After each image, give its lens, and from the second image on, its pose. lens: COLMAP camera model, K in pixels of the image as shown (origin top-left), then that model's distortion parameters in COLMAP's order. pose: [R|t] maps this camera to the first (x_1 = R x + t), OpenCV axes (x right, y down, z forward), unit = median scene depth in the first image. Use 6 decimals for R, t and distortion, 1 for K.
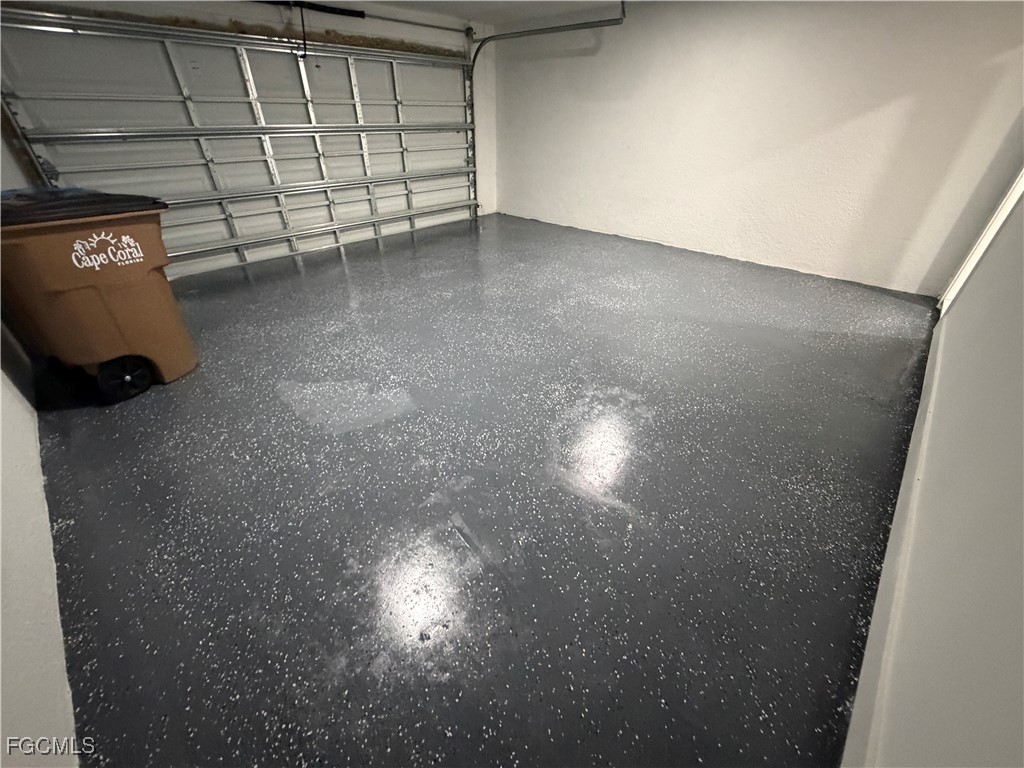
lens RADIAL K [[408.7, 0, 512.0], [0, 408.7, 384.0], [0, 0, 1]] dist [-0.000532, -0.000099]
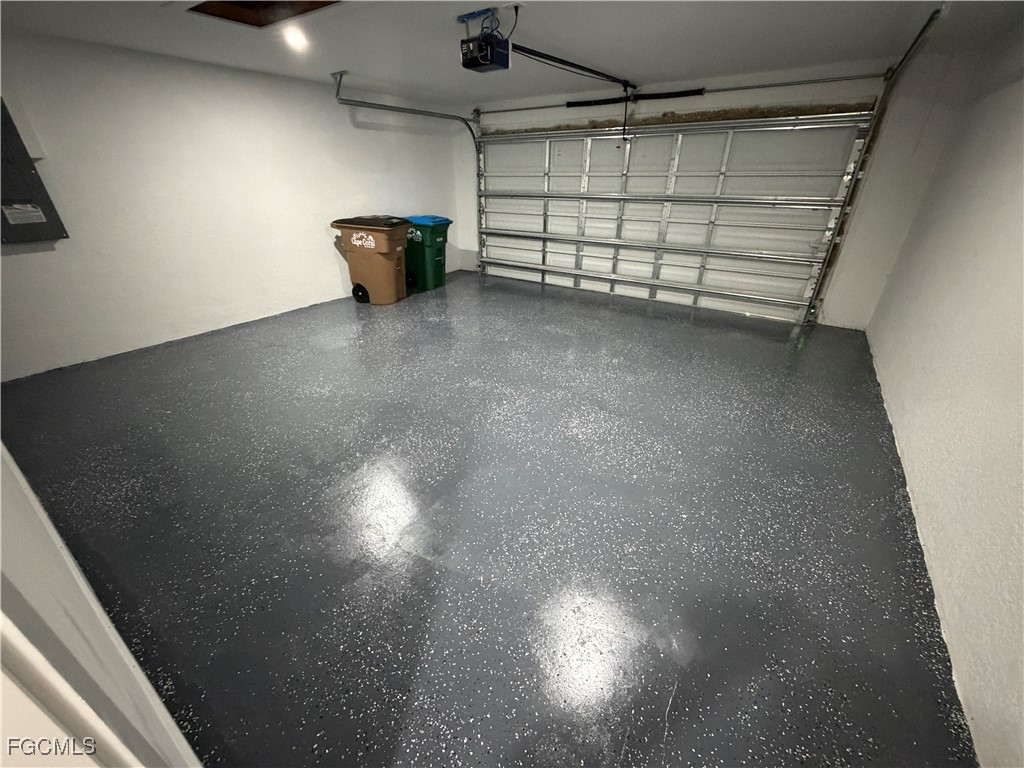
lens RADIAL K [[413.9, 0, 512.0], [0, 413.9, 384.0], [0, 0, 1]] dist [-0.003189, -0.000351]
pose [[0.161607, 0.440894, -0.882890, 0.764995], [-0.541718, 0.787441, 0.294072, -0.398961], [0.824879, 0.430753, 0.366096, 0.568951]]
